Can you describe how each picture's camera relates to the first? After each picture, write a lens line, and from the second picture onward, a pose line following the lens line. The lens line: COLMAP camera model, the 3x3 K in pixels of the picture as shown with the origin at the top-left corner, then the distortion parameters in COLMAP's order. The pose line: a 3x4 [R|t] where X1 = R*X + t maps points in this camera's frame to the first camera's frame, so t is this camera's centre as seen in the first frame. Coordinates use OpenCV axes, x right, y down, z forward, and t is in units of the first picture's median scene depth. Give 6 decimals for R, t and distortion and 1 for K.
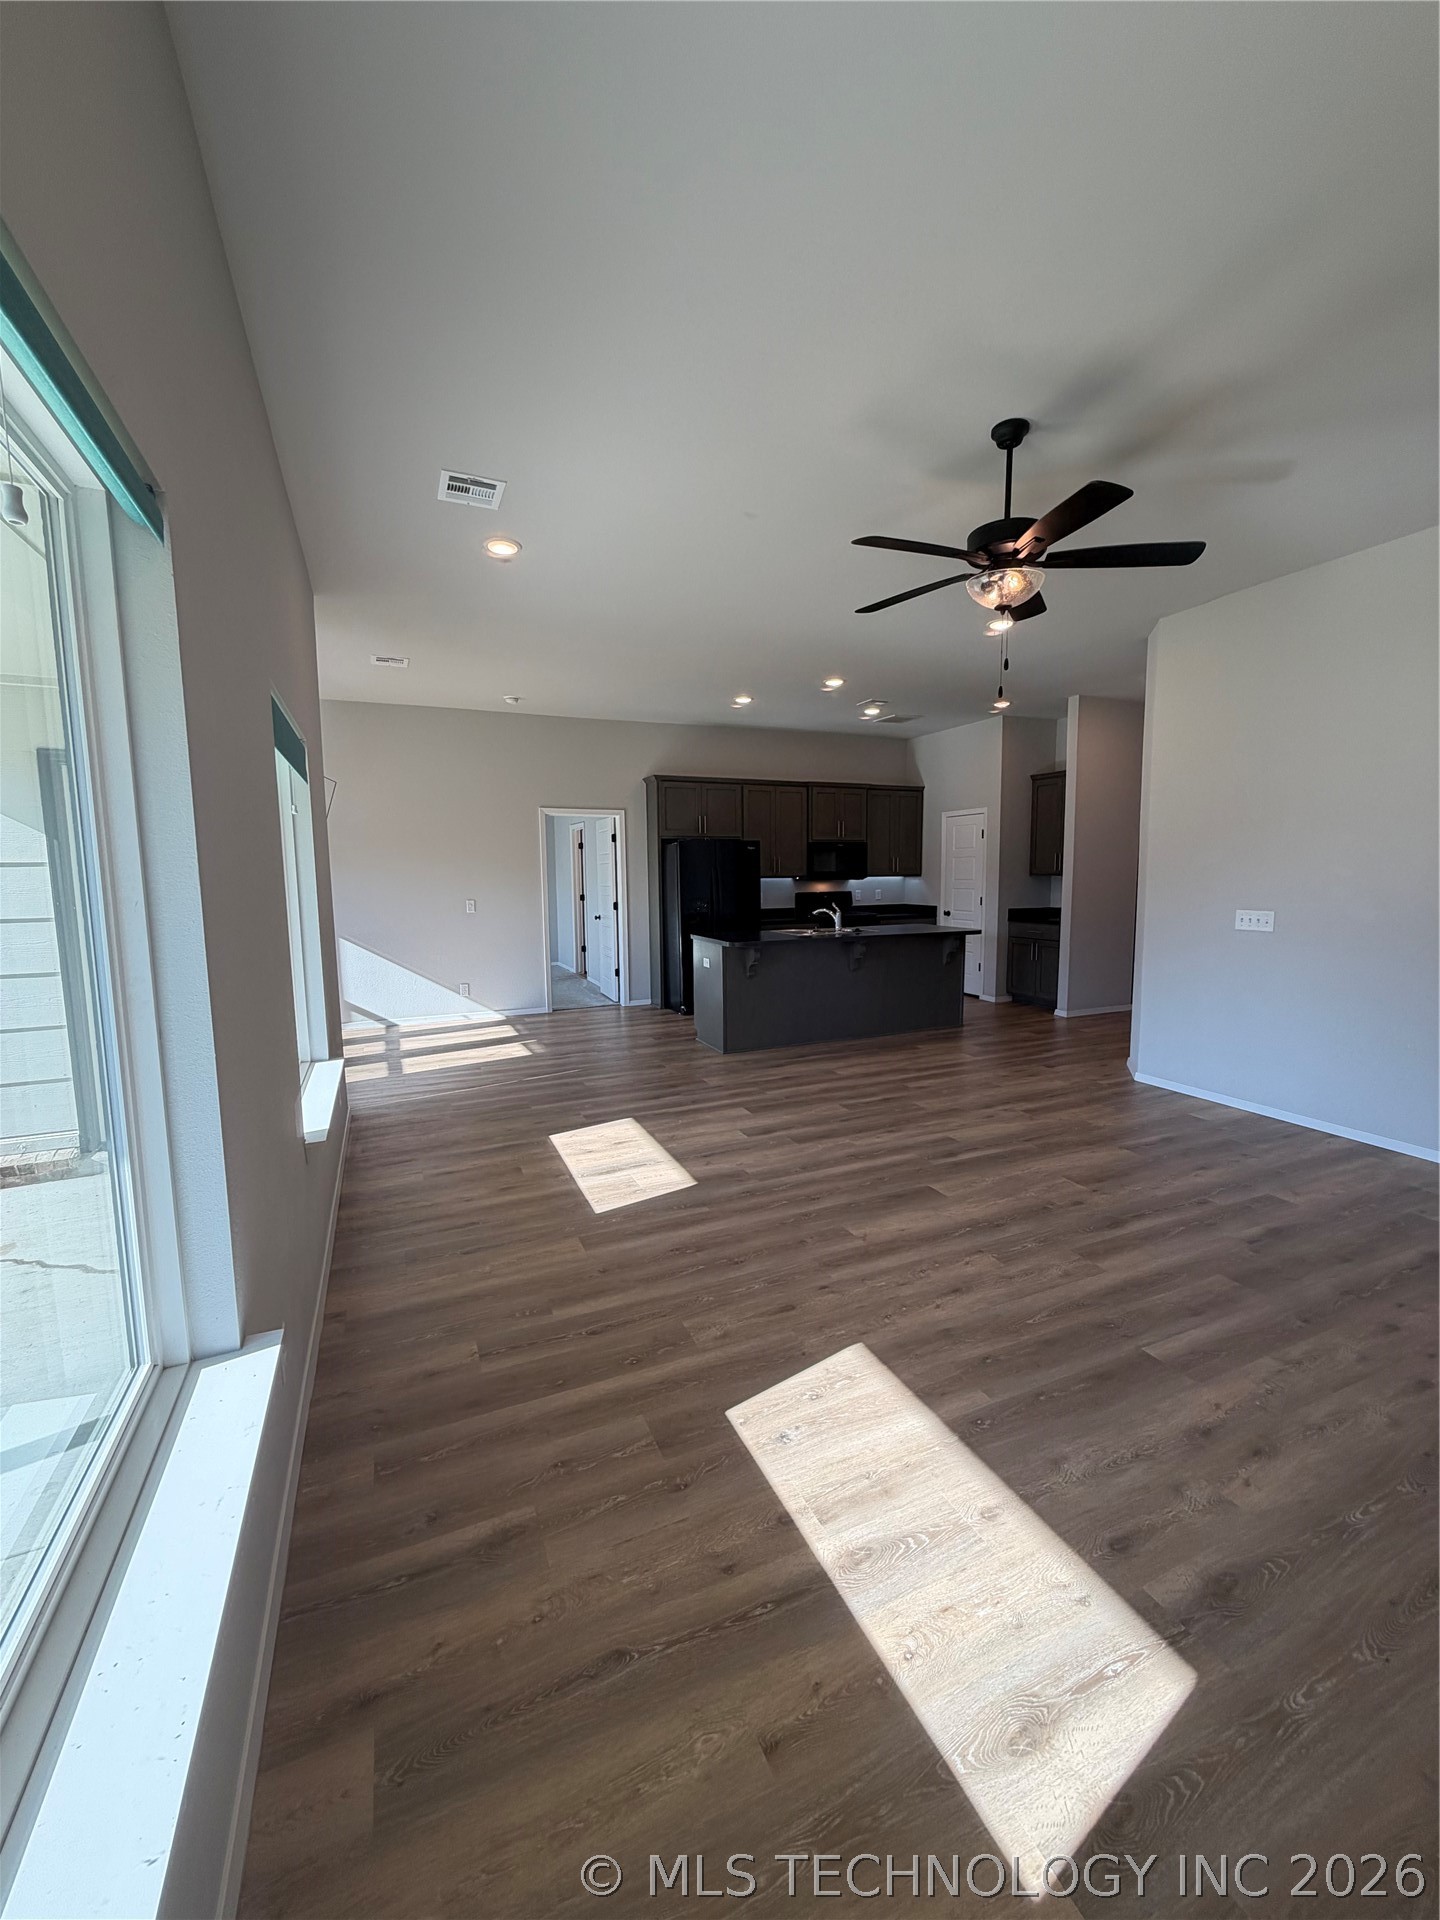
lens RADIAL K [[765.6, 0, 721.4], [0, 765.6, 955.2], [0, 0, 1]] dist [0.000896, 0.000228]
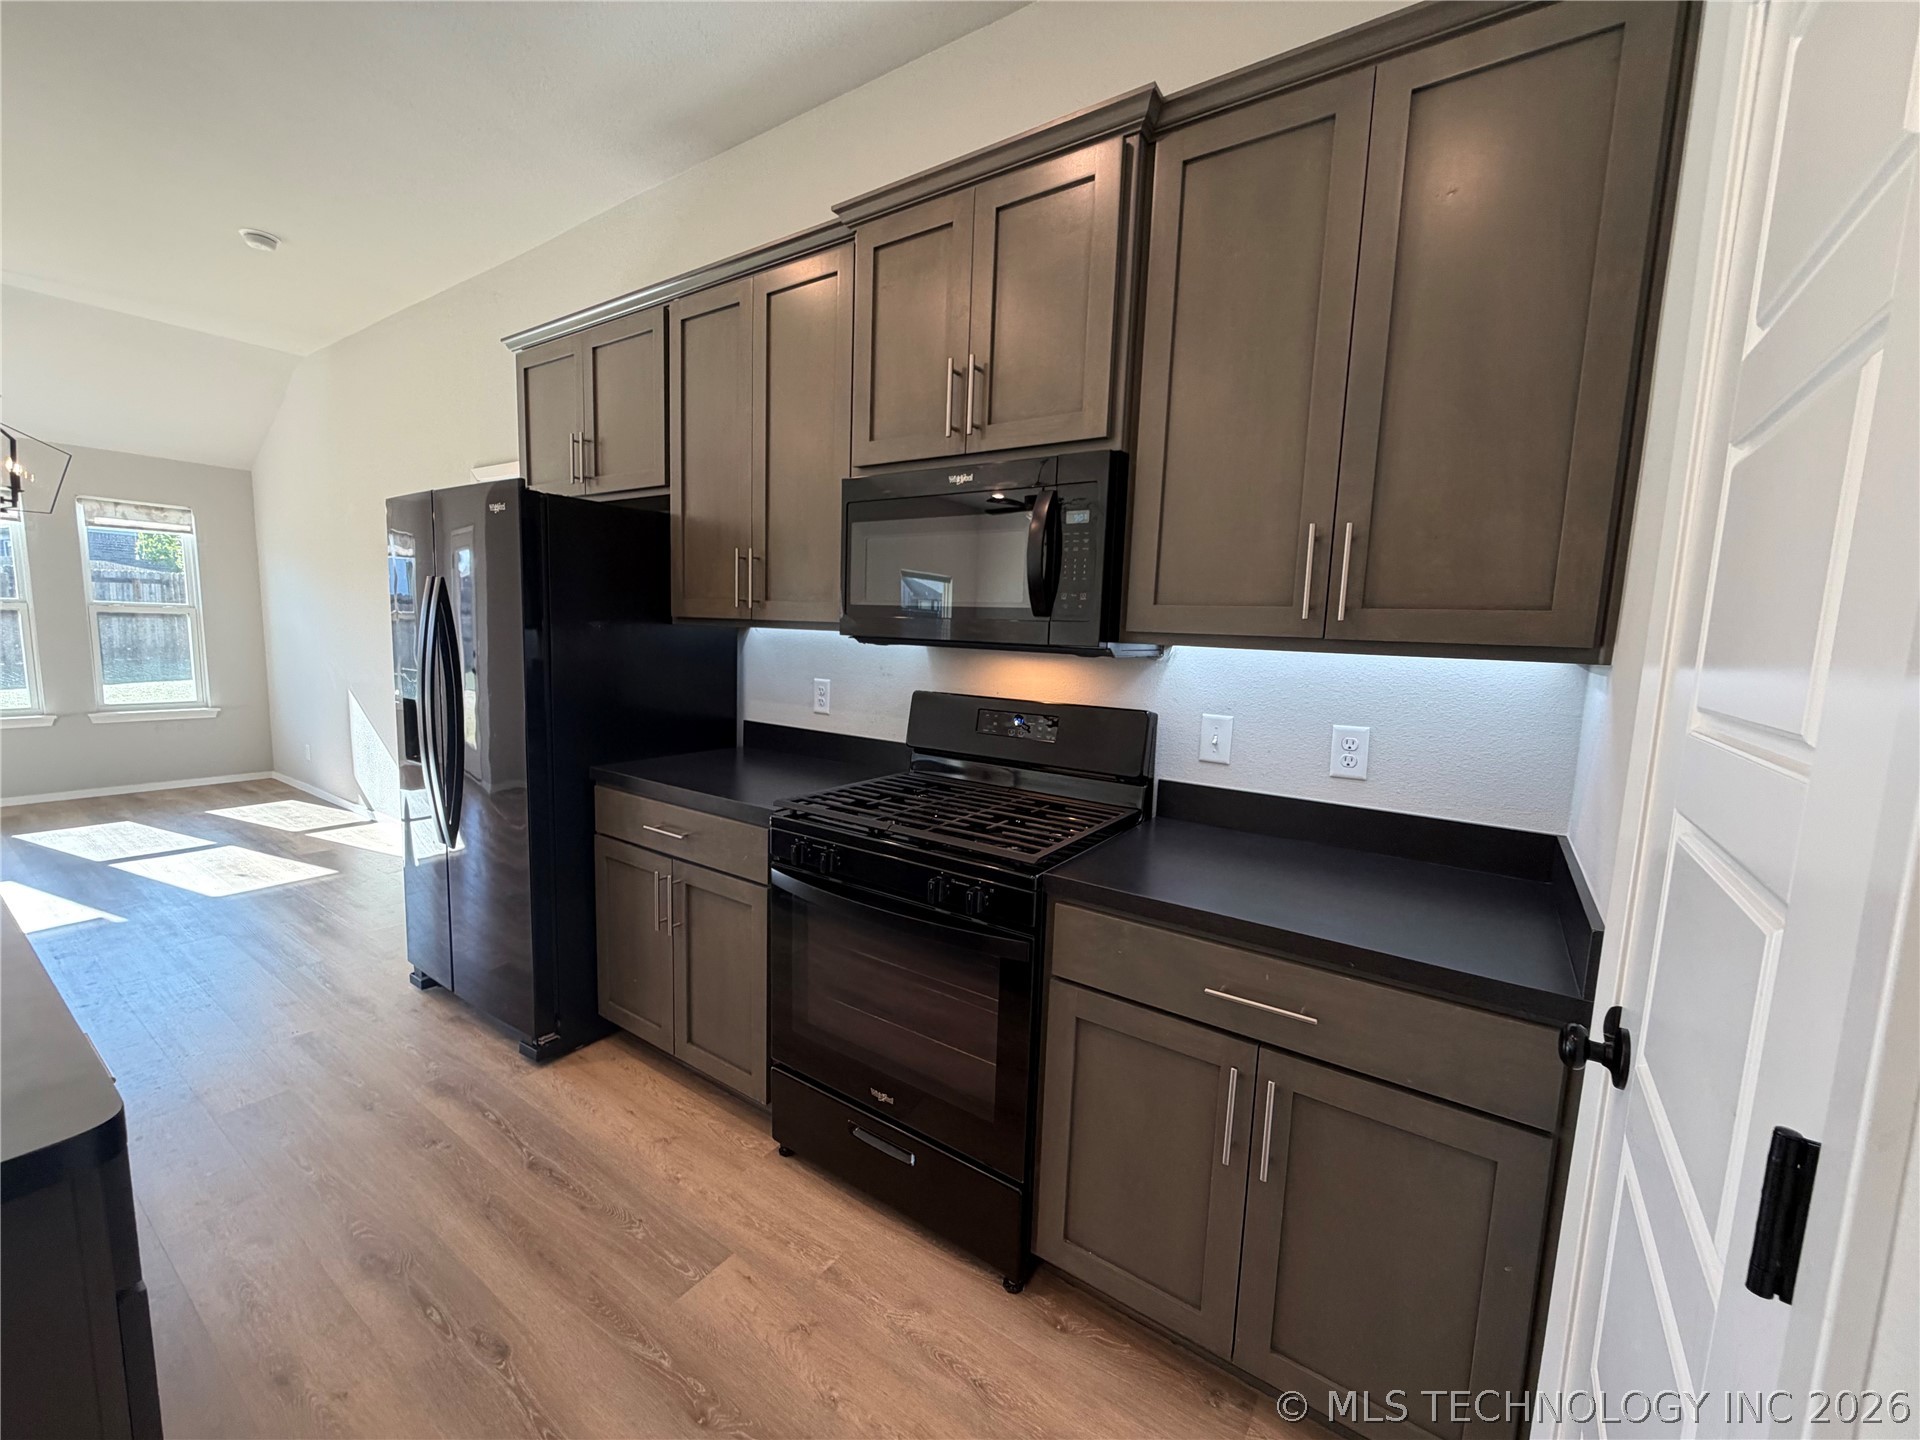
lens RADIAL K [[766.6, 0, 956.2], [0, 766.6, 717.2], [0, 0, 1]] dist [-0.000407, 0.000182]
pose [[0.527505, 0.126196, -0.840127, 0.520556], [-0.131906, 0.989079, 0.065748, -0.145855], [0.839249, 0.076135, 0.538391, 1.387374]]
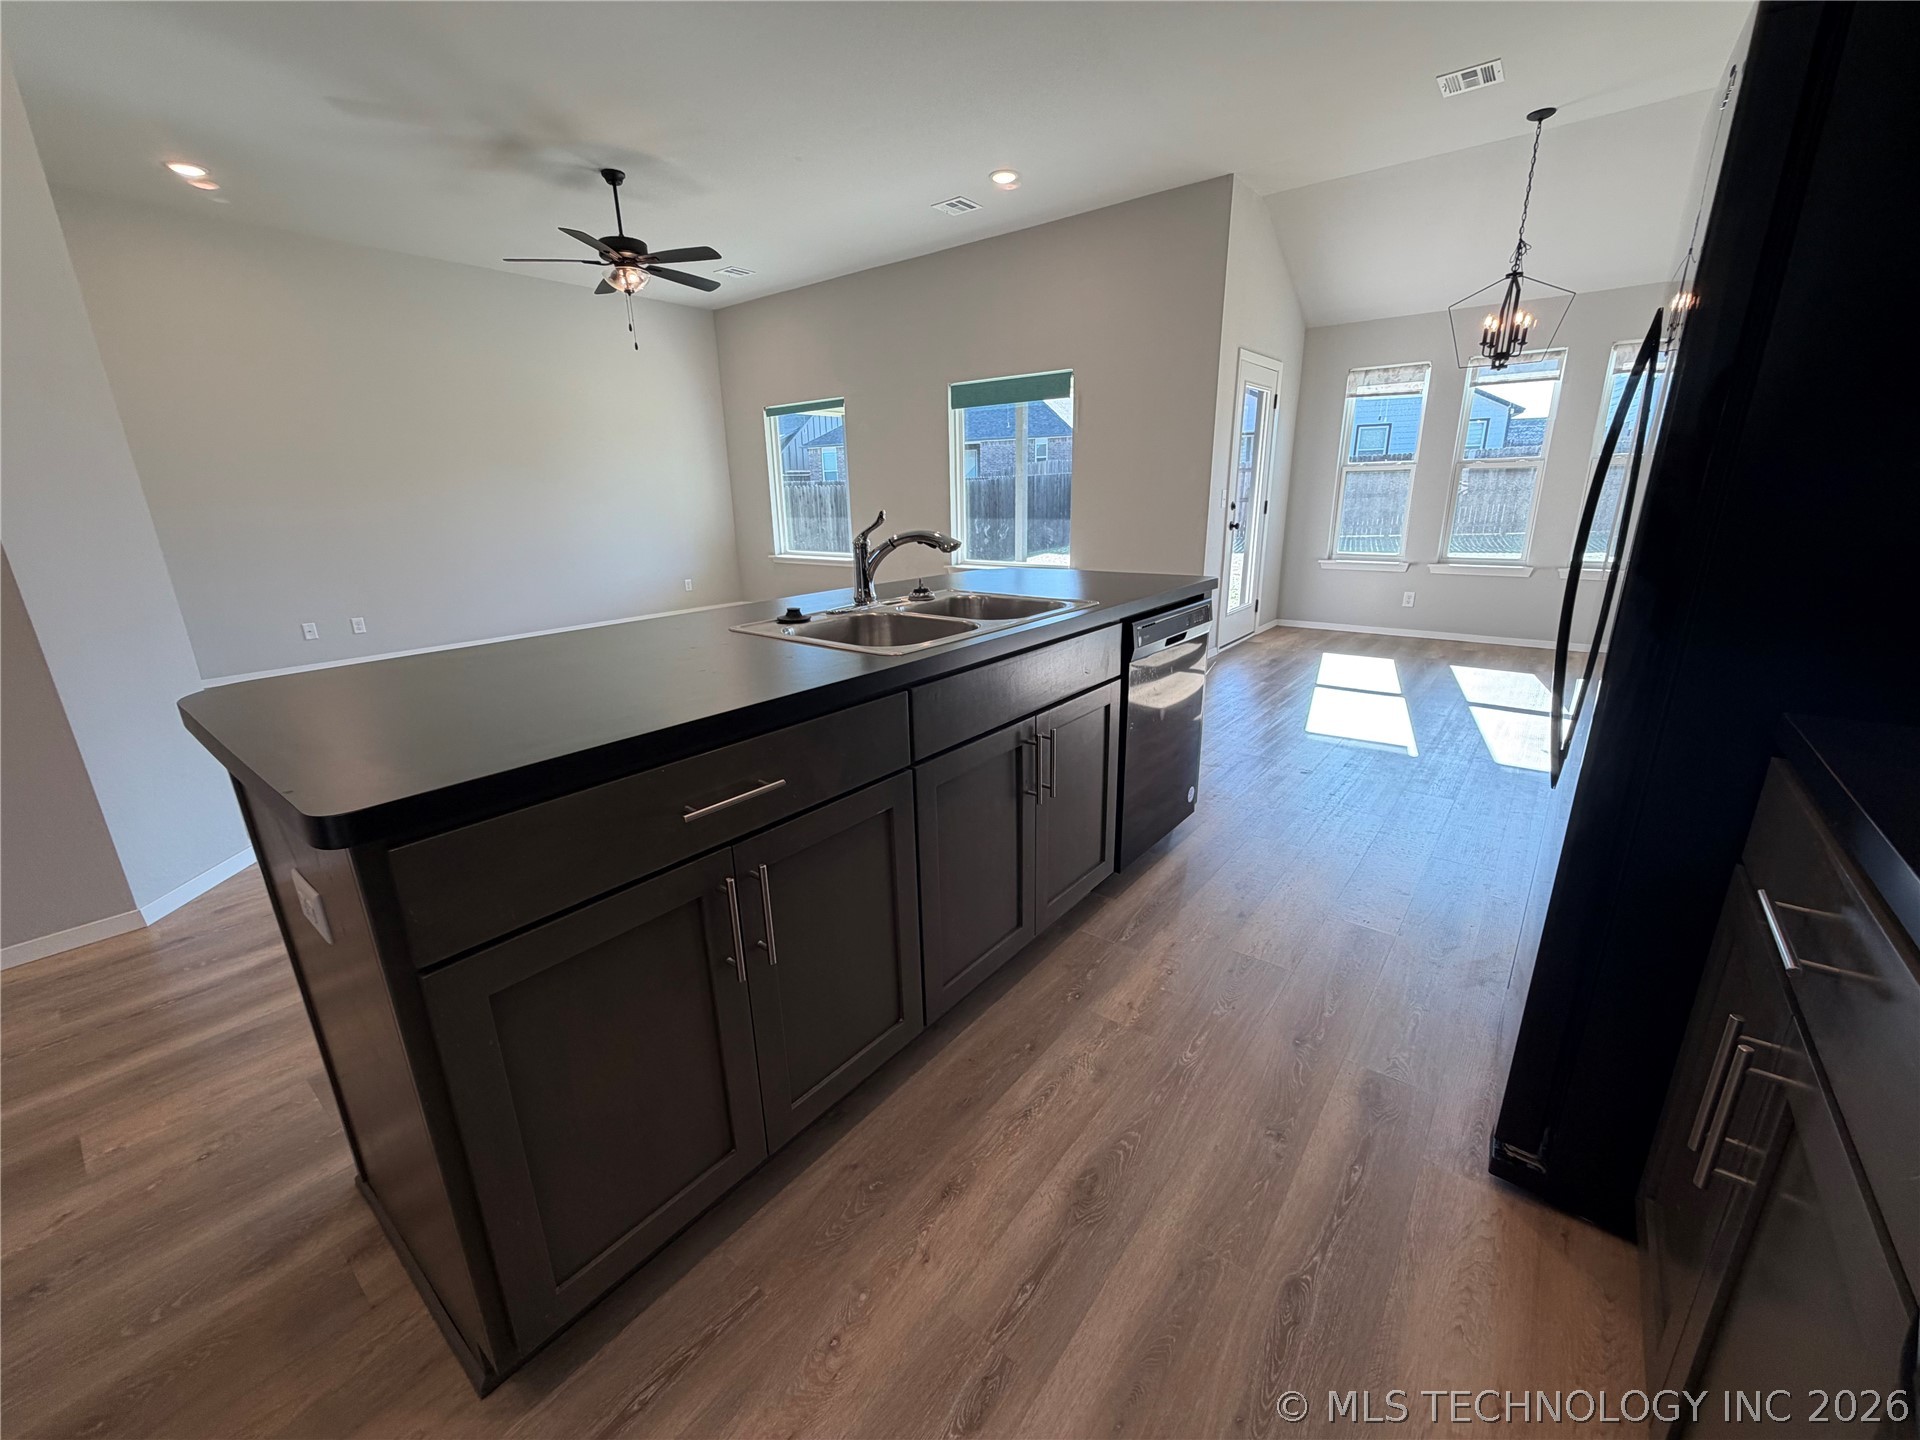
lens RADIAL K [[763.2, 0, 958.0], [0, 763.2, 721.2], [0, 0, 1]] dist [-0.000596, 0.000452]
pose [[-0.884180, 0.161701, -0.438268, 0.308423], [-0.022046, 0.922692, 0.384906, -0.126146], [0.466626, 0.349988, -0.812261, 1.502596]]
